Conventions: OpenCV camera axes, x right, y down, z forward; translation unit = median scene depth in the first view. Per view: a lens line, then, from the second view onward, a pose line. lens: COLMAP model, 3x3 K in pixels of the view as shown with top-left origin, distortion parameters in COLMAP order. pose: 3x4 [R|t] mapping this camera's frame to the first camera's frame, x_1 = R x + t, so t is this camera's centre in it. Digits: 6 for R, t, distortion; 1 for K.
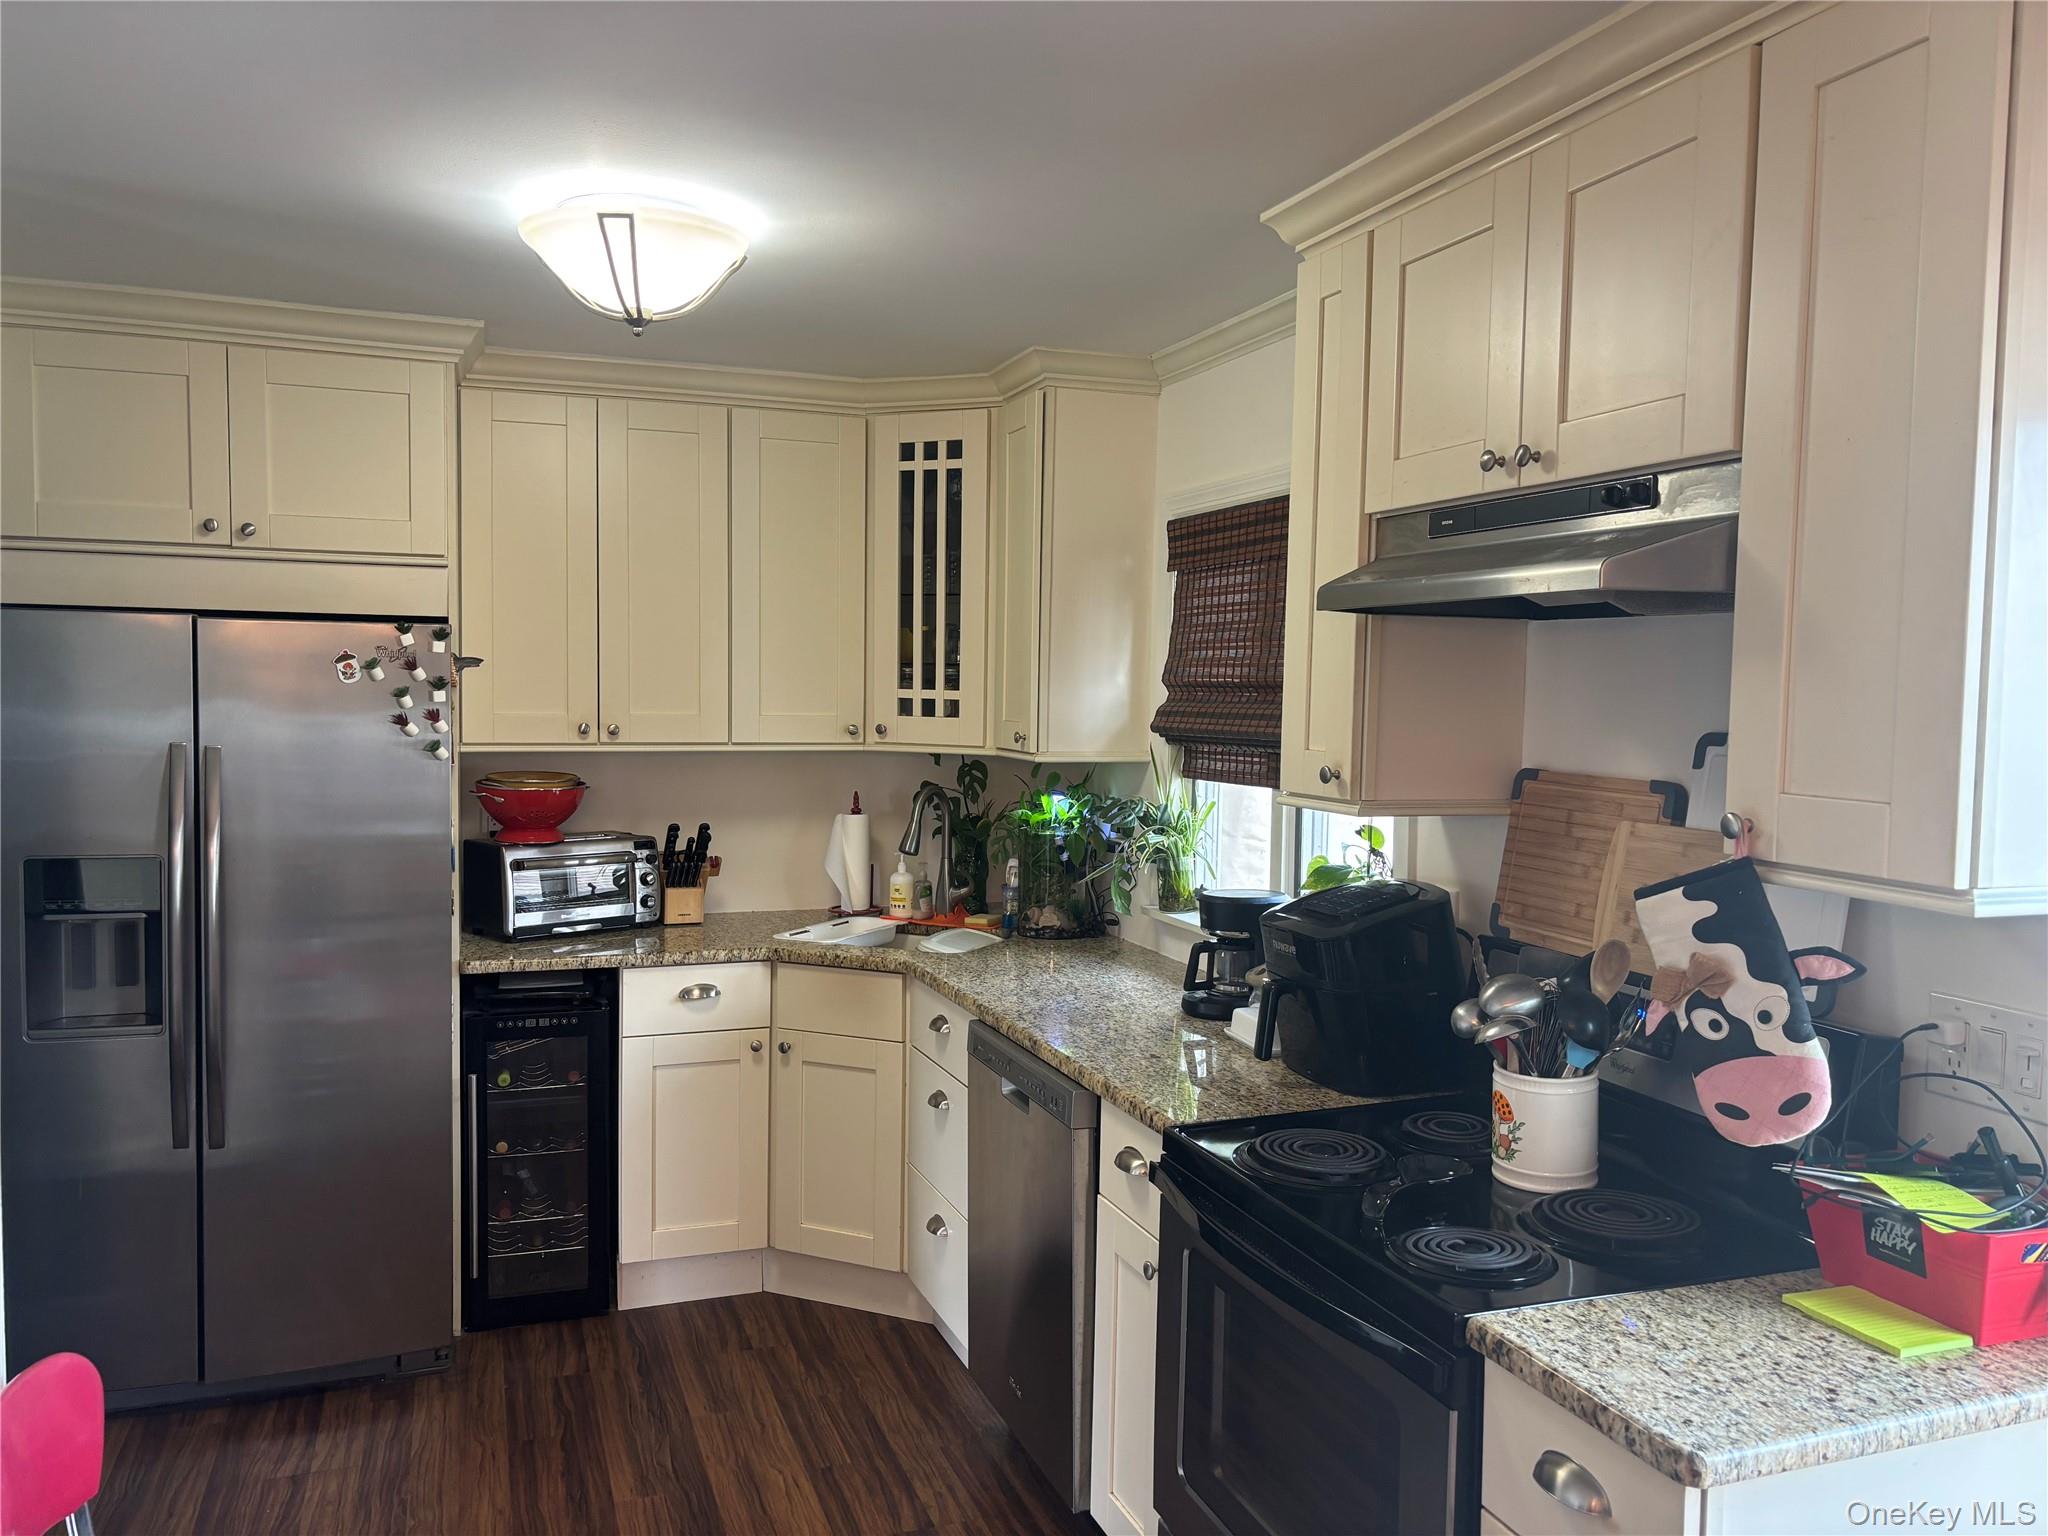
lens RADIAL K [[1561.5, 0, 1025.5], [0, 1561.5, 776.3], [0, 0, 1]] dist [0.004472, -0.001904]
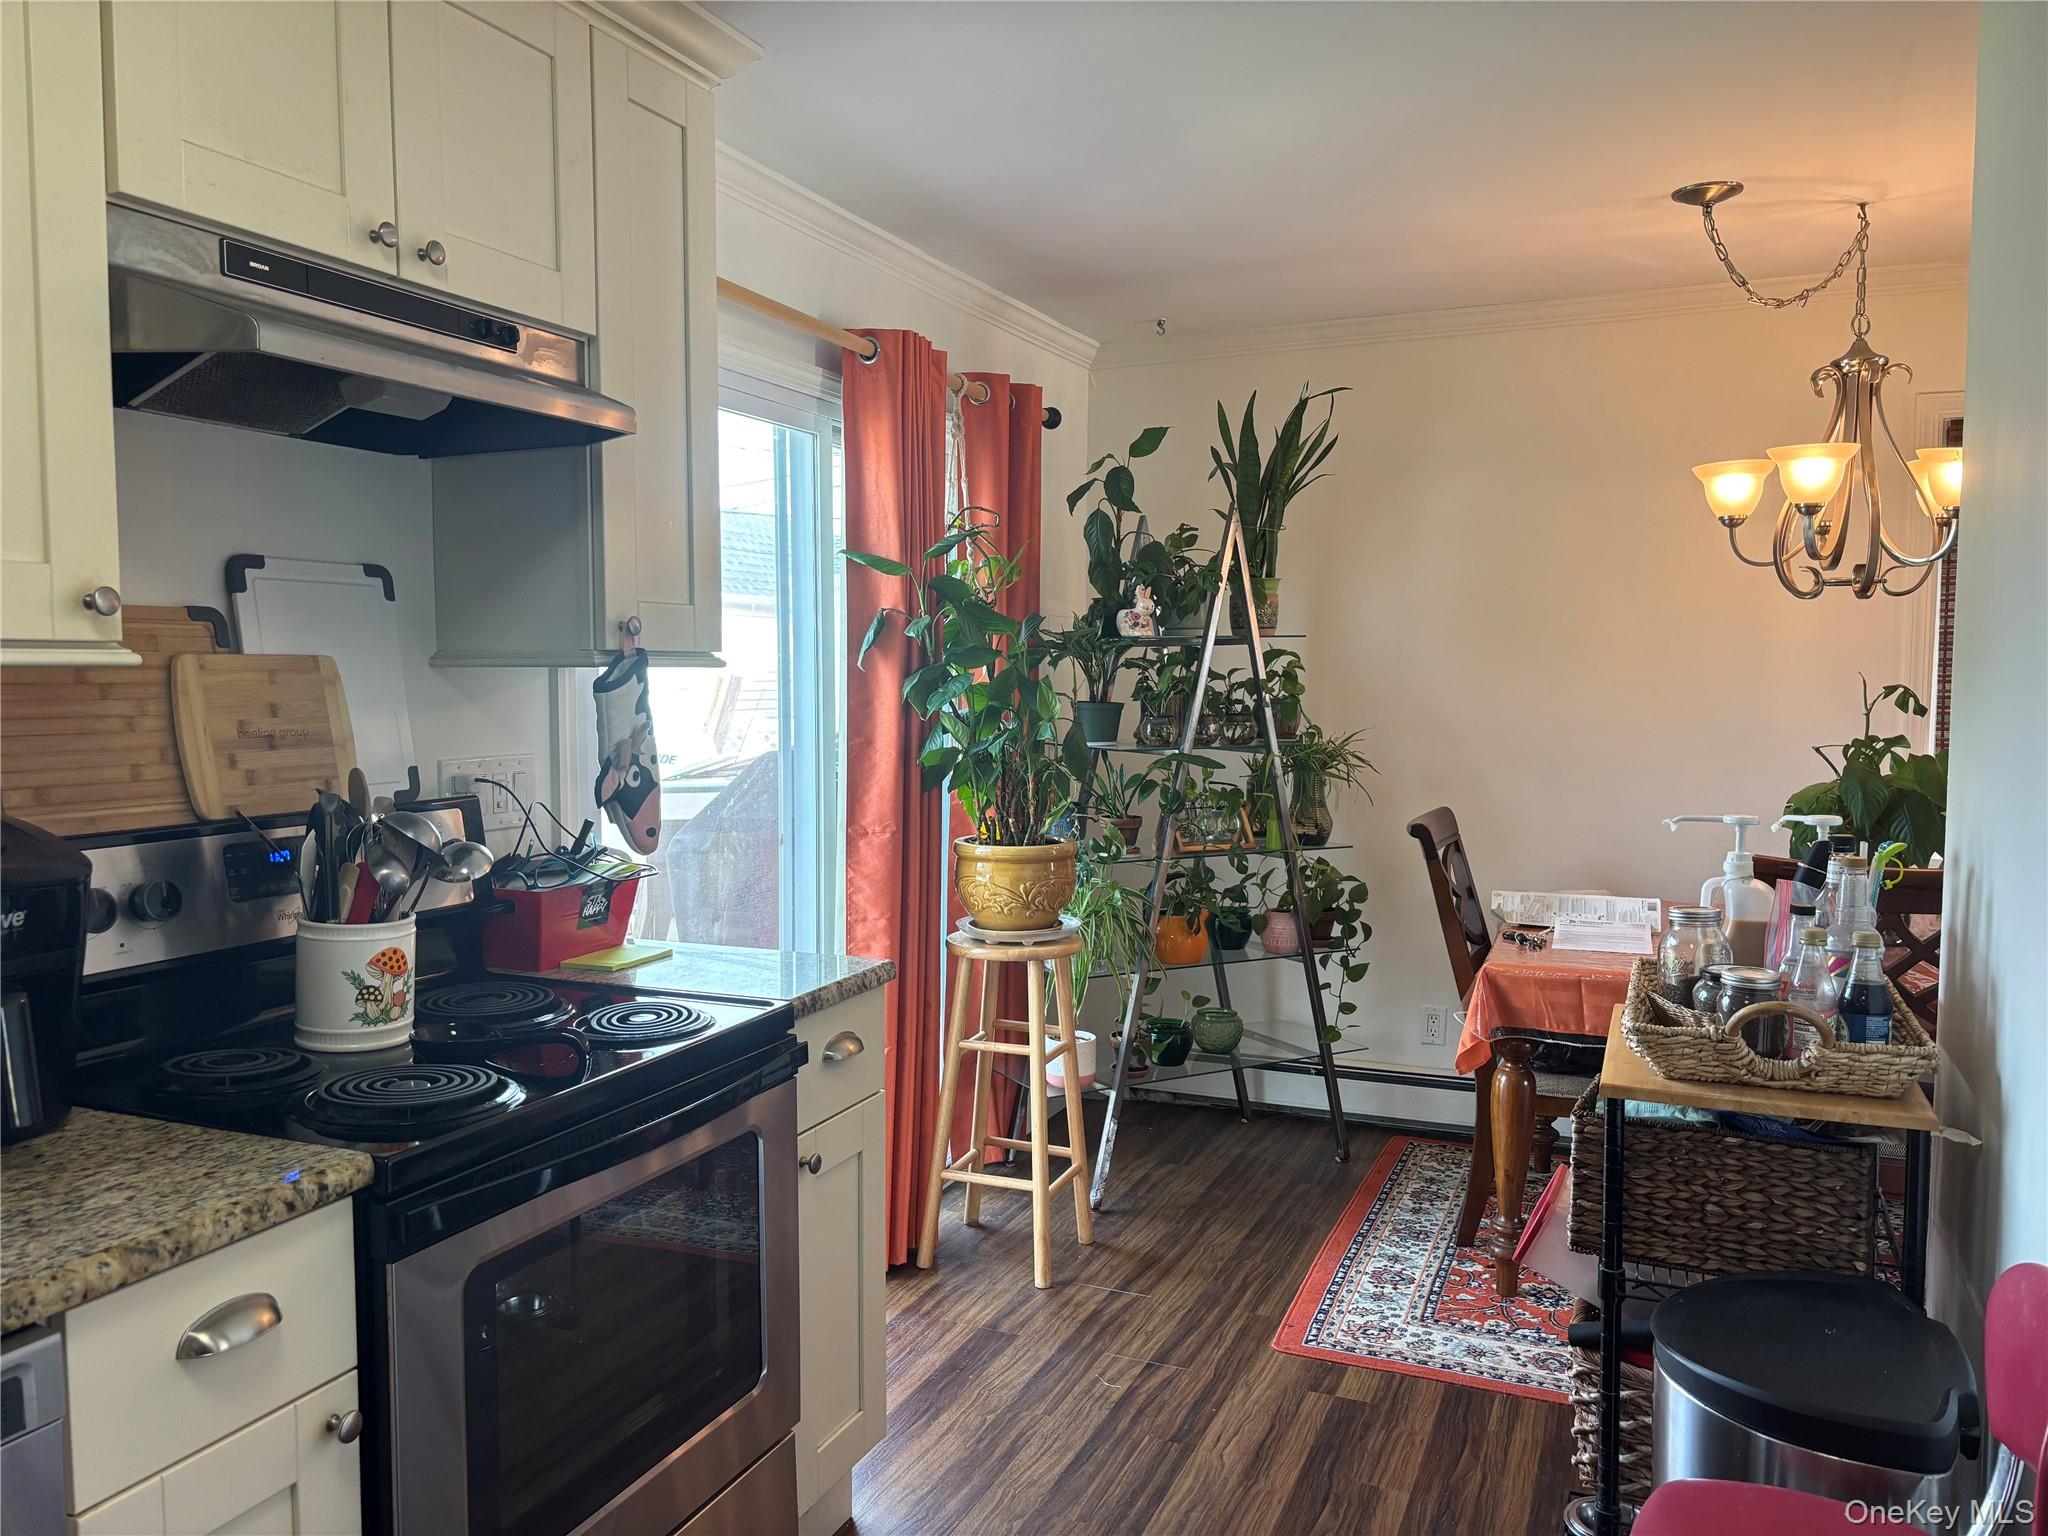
lens RADIAL K [[1561.5, 0, 1025.5], [0, 1561.5, 776.3], [0, 0, 1]] dist [0.004472, -0.001904]
pose [[-0.737284, -0.062379, 0.672696, -0.552368], [0.030047, 0.991715, 0.124894, 0.001867], [-0.674914, 0.112295, -0.729302, 1.363011]]
